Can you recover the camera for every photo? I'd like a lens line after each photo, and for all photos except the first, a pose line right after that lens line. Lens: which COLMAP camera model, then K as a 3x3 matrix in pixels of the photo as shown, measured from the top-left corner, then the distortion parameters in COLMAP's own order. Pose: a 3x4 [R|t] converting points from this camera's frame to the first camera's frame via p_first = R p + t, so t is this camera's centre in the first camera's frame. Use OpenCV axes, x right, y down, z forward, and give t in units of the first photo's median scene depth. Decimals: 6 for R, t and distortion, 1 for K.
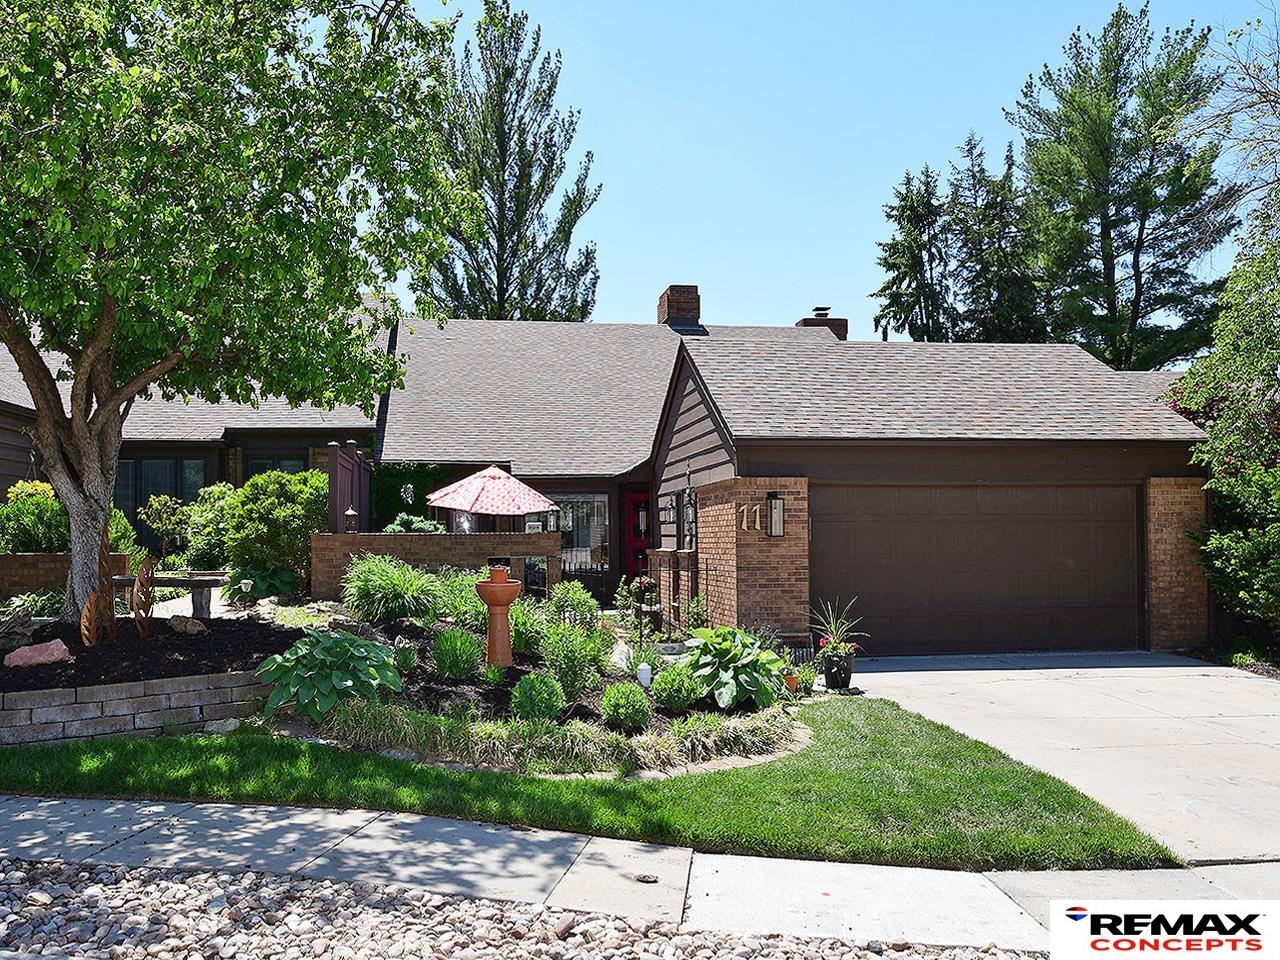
lens RADIAL K [[1116.3, 0, 640.0], [0, 1116.3, 480.0], [0, 0, 1]] dist [0.005463, 0.003489]
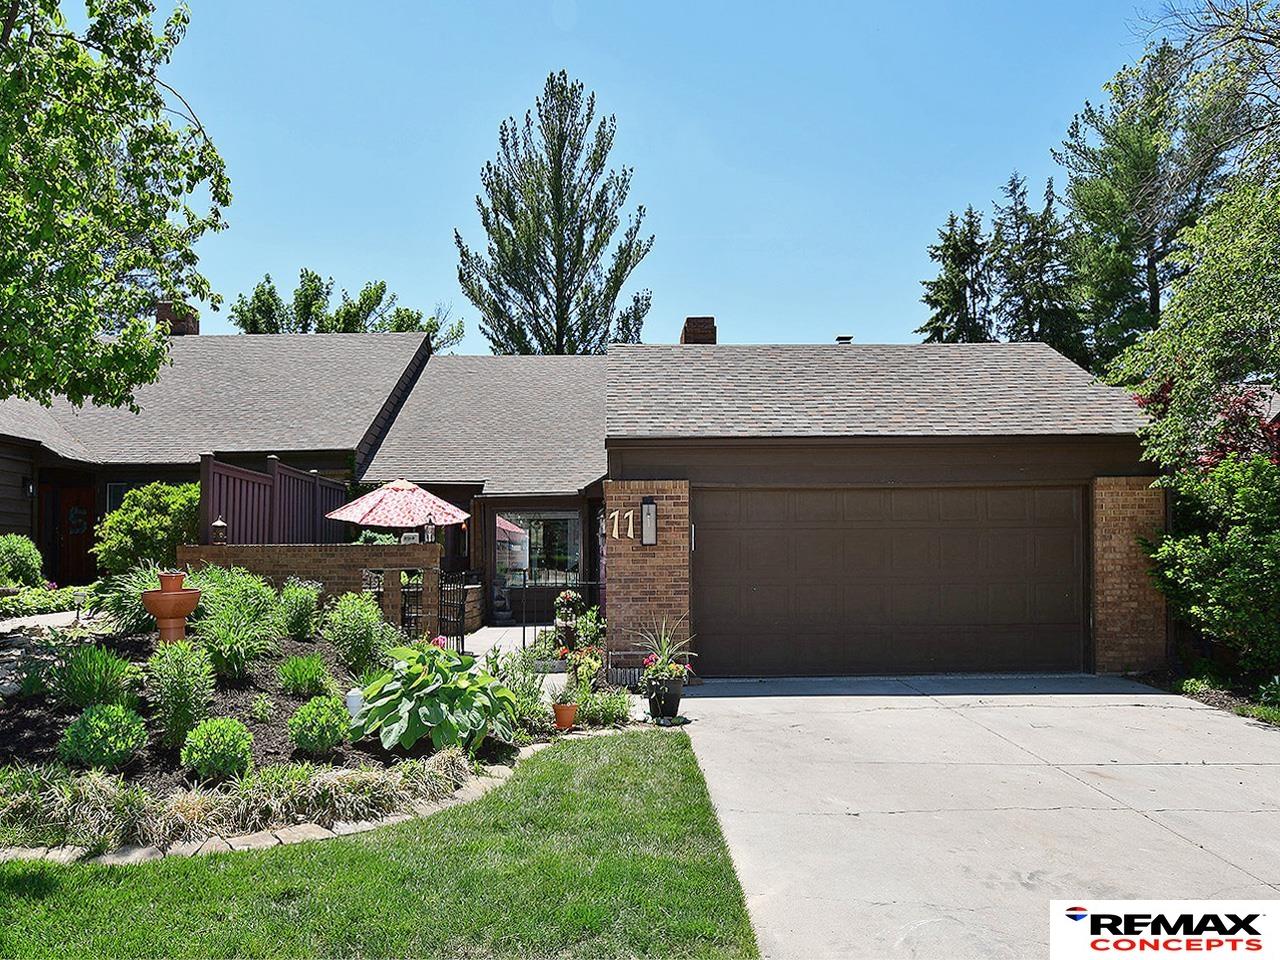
lens RADIAL K [[940.9, 0, 640.6], [0, 940.9, 536.8], [0, 0, 1]] dist [-0.000645, -0.006072]
pose [[0.990887, -0.007491, -0.134491, 0.077145], [0.010438, 0.999720, 0.021217, 0.009698], [0.134294, -0.022428, 0.990688, 0.084361]]
